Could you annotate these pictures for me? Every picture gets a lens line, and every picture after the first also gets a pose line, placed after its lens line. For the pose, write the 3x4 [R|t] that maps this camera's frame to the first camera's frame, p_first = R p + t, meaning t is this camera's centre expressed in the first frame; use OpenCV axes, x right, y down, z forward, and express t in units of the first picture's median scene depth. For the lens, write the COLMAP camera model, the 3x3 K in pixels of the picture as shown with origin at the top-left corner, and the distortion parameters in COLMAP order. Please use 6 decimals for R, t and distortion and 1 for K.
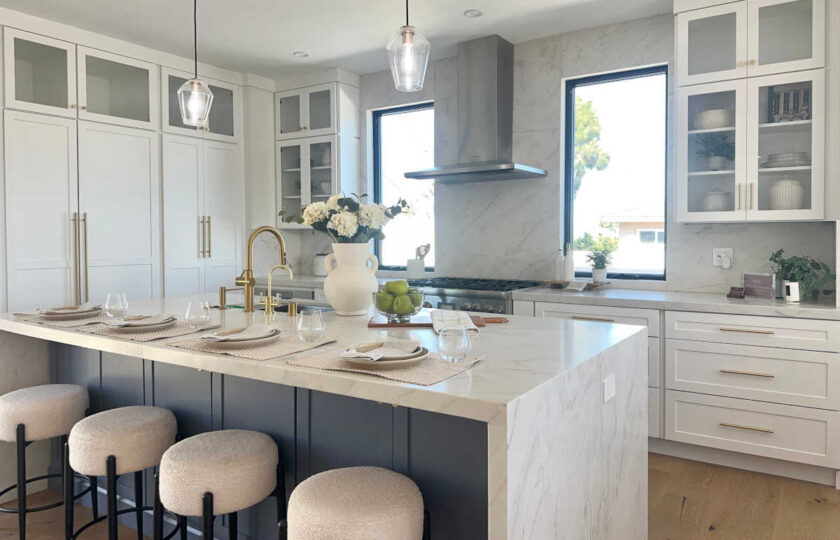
lens RADIAL K [[617.2, 0, 419.2], [0, 617.2, 246.9], [0, 0, 1]] dist [0.087966, -0.097039]
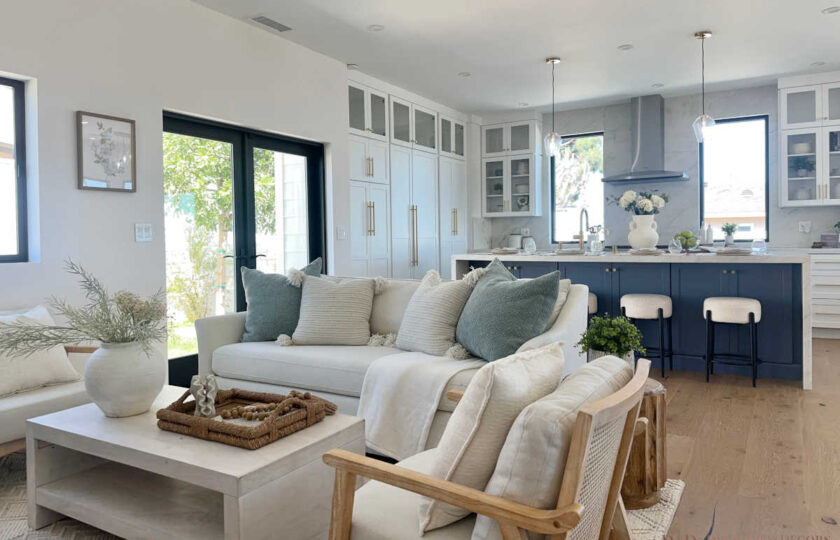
lens RADIAL K [[617.2, 0, 419.2], [0, 617.2, 246.9], [0, 0, 1]] dist [0.087966, -0.097039]
pose [[0.998542, -0.009980, 0.053052, -0.618725], [0.010244, 0.999936, -0.004706, 0.063840], [-0.053002, 0.005243, 0.998581, -0.629823]]
